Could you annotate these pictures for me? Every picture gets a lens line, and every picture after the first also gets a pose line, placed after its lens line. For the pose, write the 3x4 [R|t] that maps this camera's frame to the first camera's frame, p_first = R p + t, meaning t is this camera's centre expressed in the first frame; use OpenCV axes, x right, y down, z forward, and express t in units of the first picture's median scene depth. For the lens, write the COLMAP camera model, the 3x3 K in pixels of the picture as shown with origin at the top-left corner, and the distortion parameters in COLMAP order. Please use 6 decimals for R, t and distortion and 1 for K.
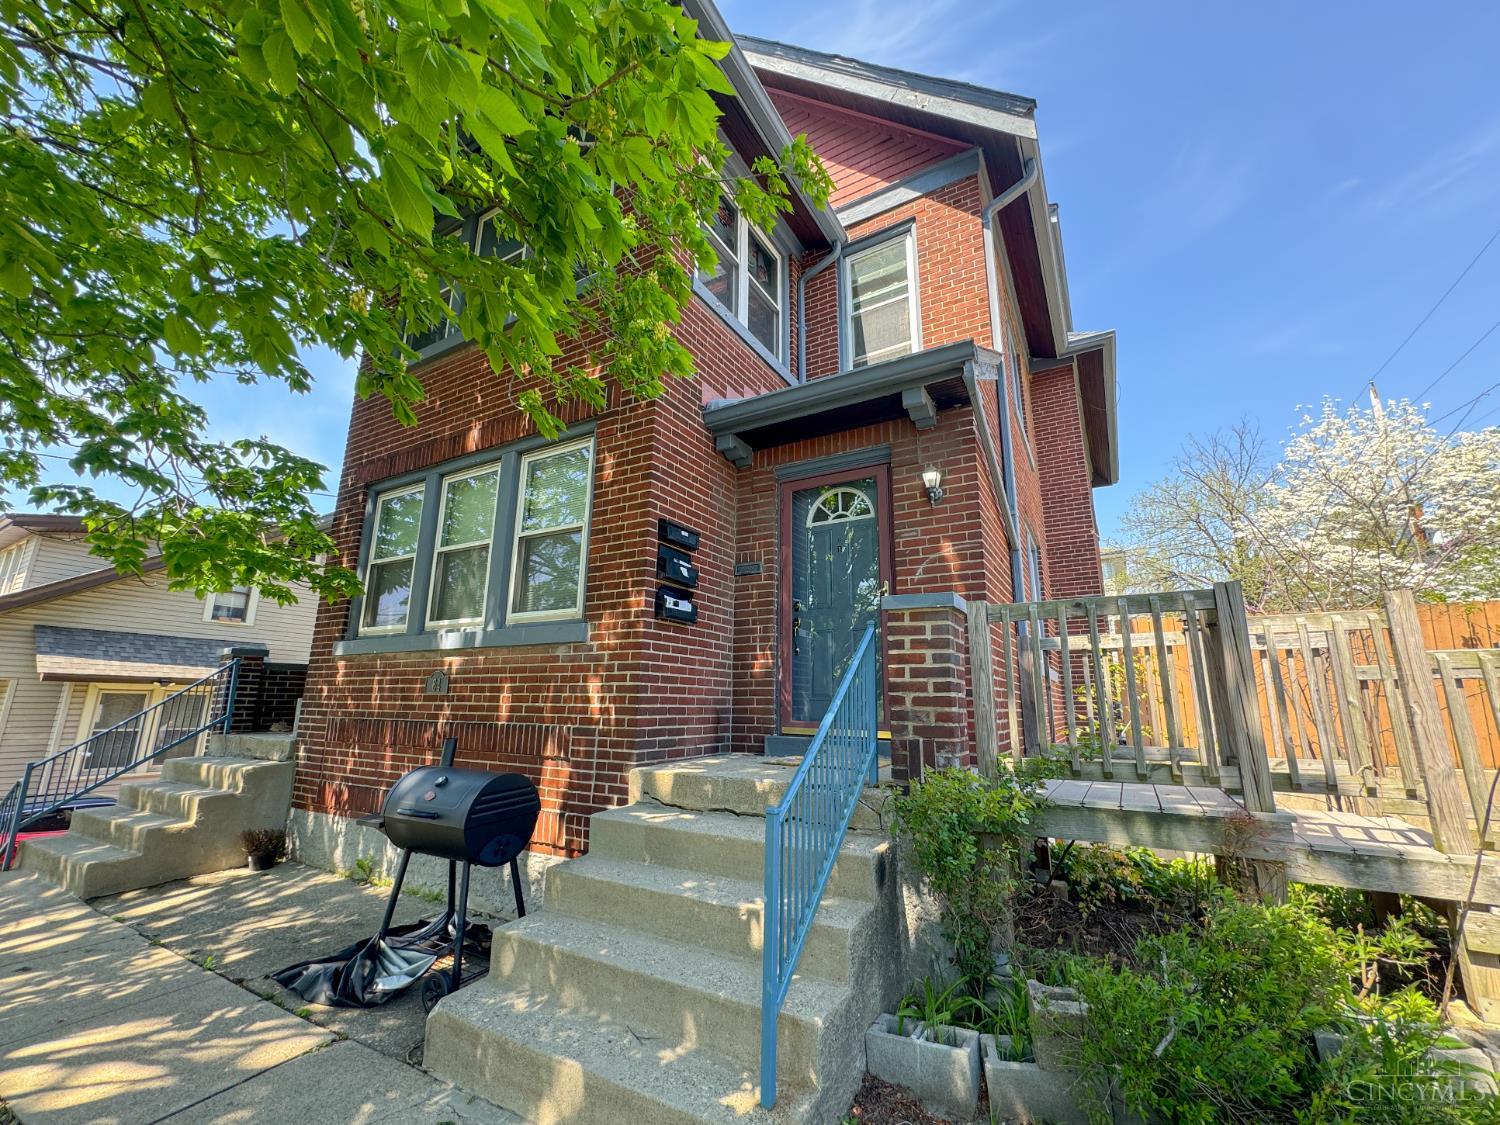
lens RADIAL K [[612.1, 0, 750.0], [0, 612.1, 562.5], [0, 0, 1]] dist [0.000465, 0.000014]
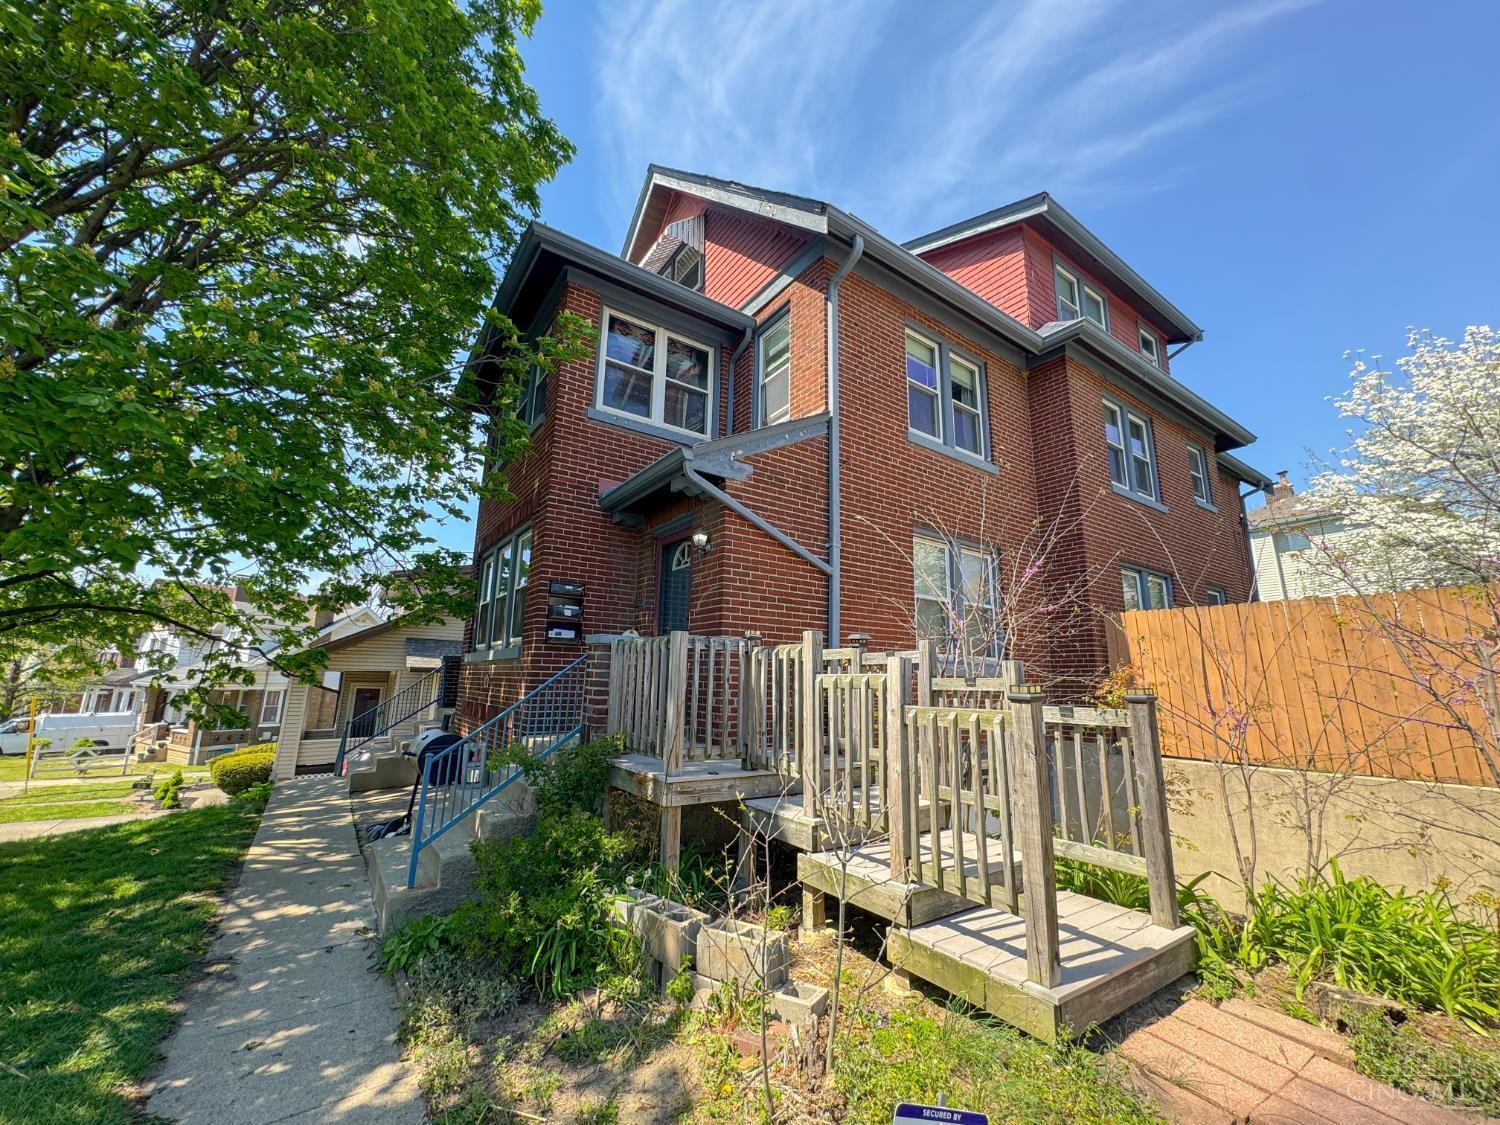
lens RADIAL K [[596.5, 0, 750.0], [0, 596.5, 562.5], [0, 0, 1]] dist [-0.000079, -0.000005]
pose [[0.907782, -0.076256, -0.412451, 0.635050], [0.086144, 0.996268, 0.005405, -0.053506], [0.410500, -0.040437, 0.910964, -0.134031]]
